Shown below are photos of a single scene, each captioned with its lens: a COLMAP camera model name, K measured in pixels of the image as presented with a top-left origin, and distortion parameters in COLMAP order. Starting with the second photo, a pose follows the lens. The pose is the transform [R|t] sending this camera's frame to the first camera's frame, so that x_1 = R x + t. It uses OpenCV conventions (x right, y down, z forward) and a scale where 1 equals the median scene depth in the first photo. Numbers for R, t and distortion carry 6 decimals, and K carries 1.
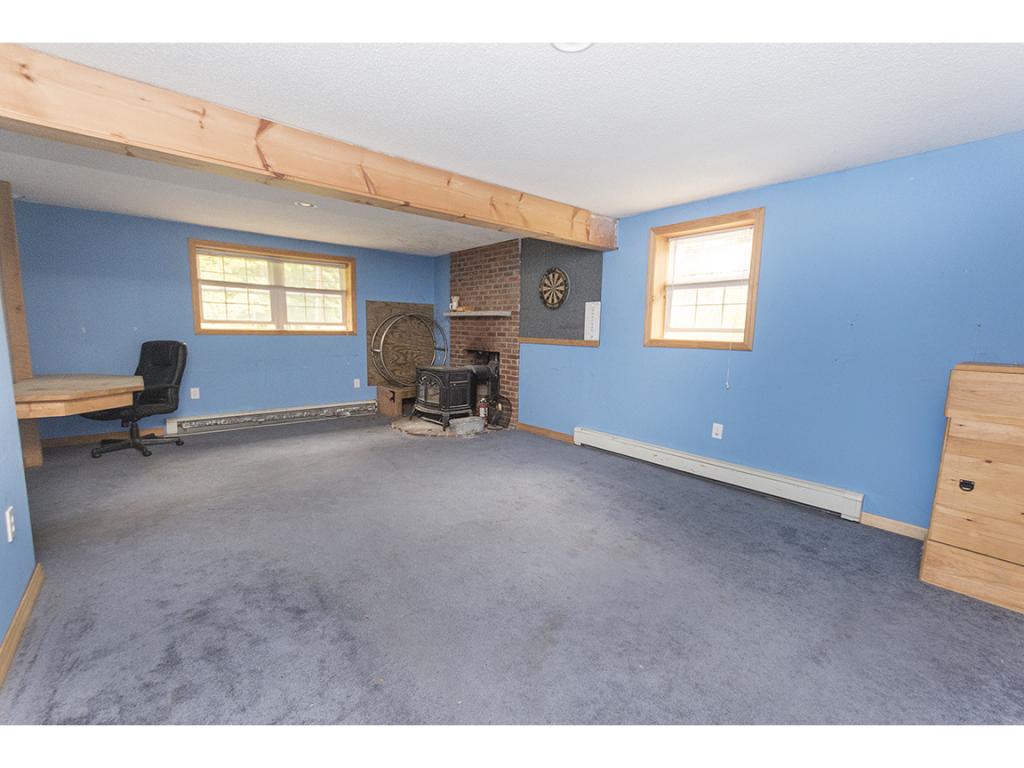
lens RADIAL K [[444.7, 0, 510.7], [0, 444.7, 388.1], [0, 0, 1]] dist [0.000638, 0.000189]
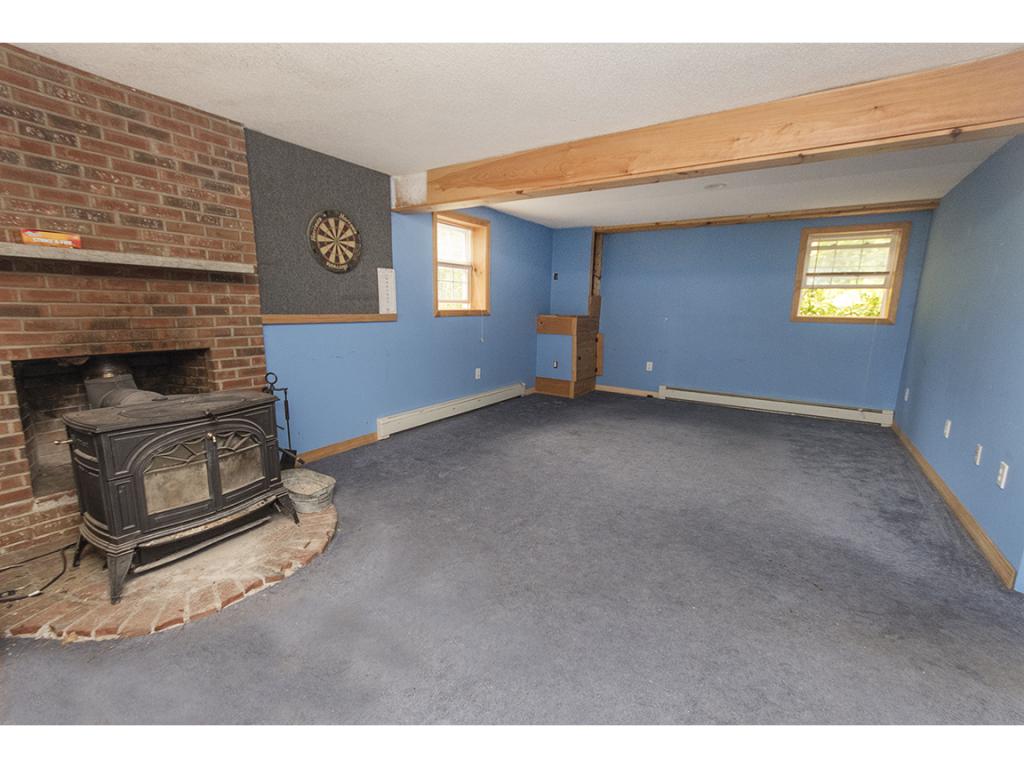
lens RADIAL K [[444.7, 0, 510.7], [0, 444.7, 388.1], [0, 0, 1]] dist [0.000638, 0.000189]
pose [[-0.297913, -0.198412, 0.933745, -0.679060], [0.103145, 0.965743, 0.238120, -0.140123], [-0.949004, 0.167251, -0.267242, 0.965827]]
